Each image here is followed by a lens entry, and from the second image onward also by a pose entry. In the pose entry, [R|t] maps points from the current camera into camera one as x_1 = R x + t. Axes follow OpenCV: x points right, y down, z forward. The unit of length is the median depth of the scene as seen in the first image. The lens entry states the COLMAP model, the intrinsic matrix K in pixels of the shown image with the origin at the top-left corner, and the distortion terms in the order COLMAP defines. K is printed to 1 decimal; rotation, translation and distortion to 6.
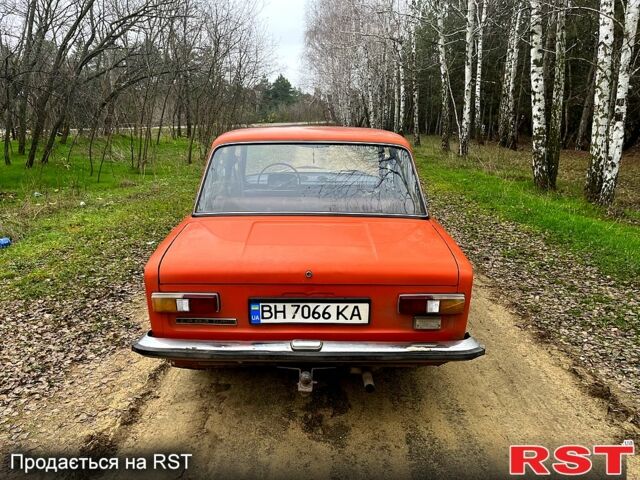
lens RADIAL K [[483.0, 0, 317.4], [0, 483.0, 238.9], [0, 0, 1]] dist [0.080306, -0.106577]
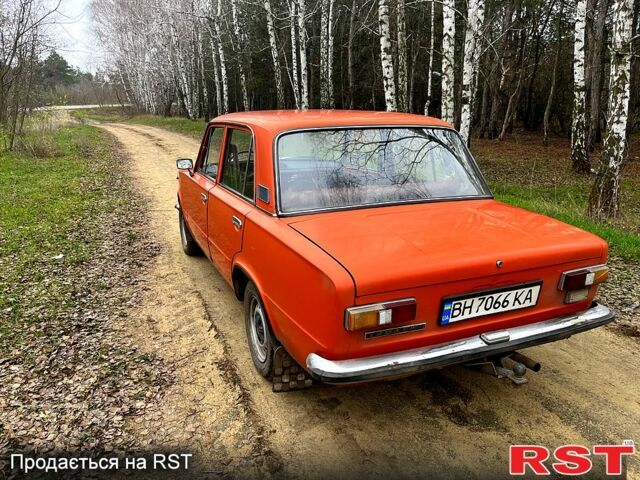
lens RADIAL K [[483.0, 0, 317.4], [0, 483.0, 238.9], [0, 0, 1]] dist [0.080306, -0.106577]
pose [[0.918844, -0.108995, 0.379270, -0.180275], [0.096971, 0.993994, 0.050727, -0.015393], [-0.382521, -0.009832, 0.923895, 0.061234]]
